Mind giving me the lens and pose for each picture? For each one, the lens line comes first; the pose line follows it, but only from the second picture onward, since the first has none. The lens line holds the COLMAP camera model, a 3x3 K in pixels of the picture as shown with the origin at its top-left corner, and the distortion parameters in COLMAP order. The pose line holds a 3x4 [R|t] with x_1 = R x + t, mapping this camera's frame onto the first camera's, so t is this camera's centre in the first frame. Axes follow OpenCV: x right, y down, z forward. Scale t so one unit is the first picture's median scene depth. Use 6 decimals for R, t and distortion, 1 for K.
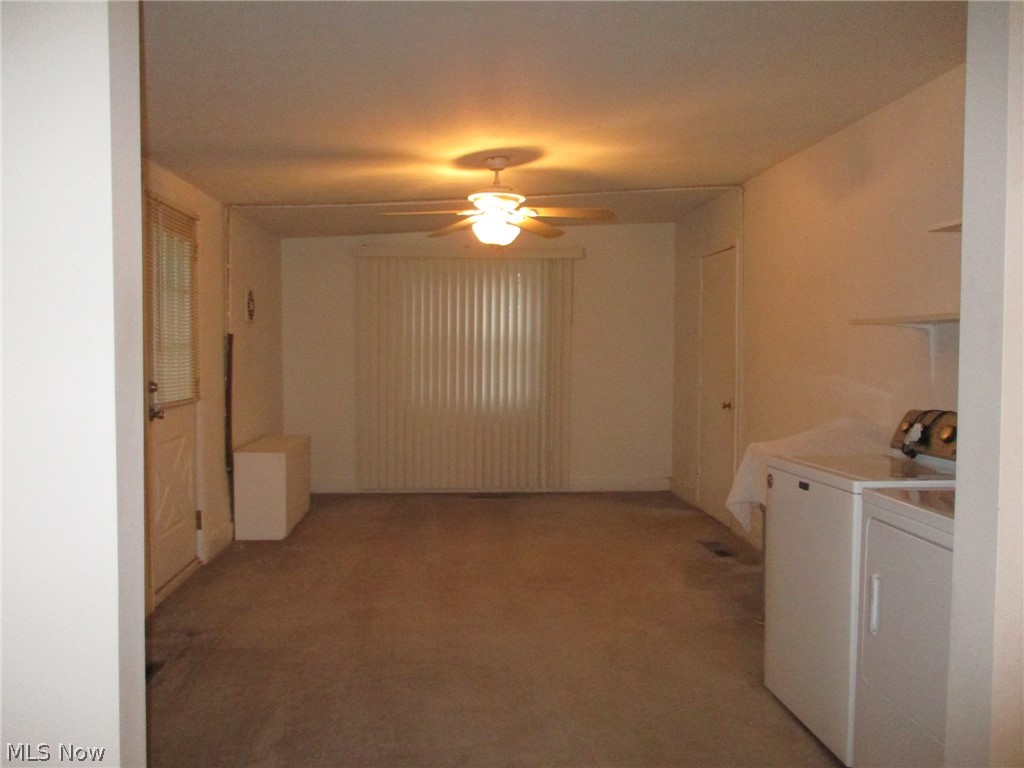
lens RADIAL K [[851.3, 0, 511.7], [0, 851.3, 379.5], [0, 0, 1]] dist [-0.014250, -0.008809]
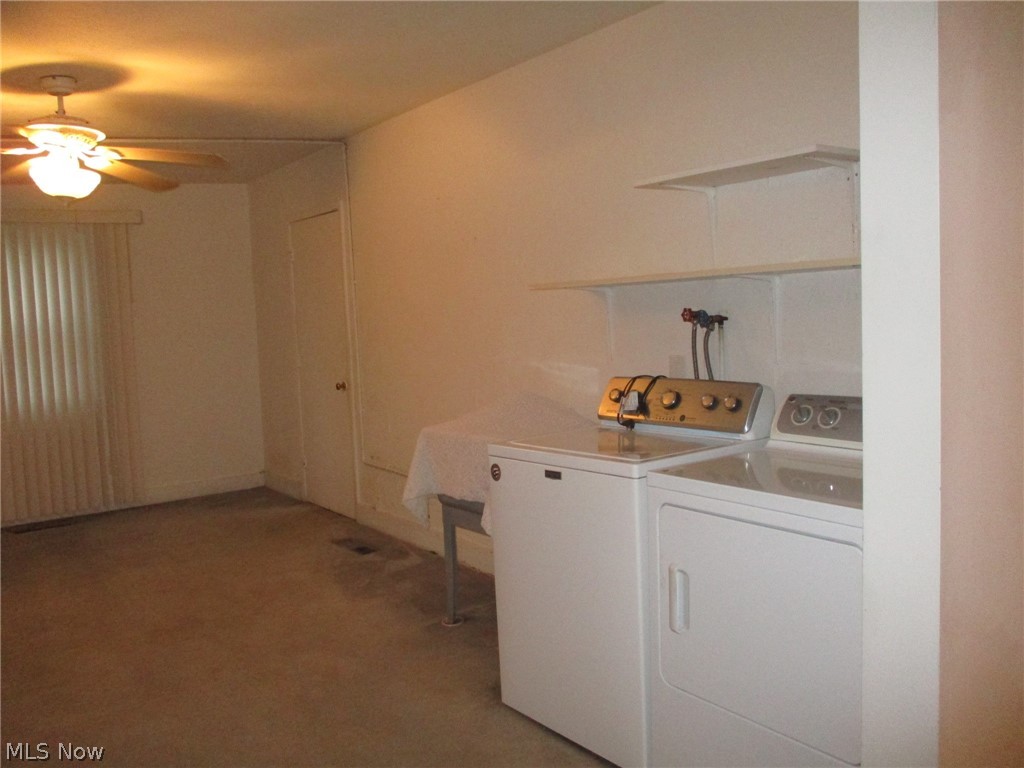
lens RADIAL K [[851.3, 0, 511.7], [0, 851.3, 379.5], [0, 0, 1]] dist [-0.014250, -0.008809]
pose [[0.847368, -0.083569, 0.524389, -0.090102], [0.067854, 0.996483, 0.049157, -0.011578], [-0.526653, -0.006072, 0.850059, 0.176194]]
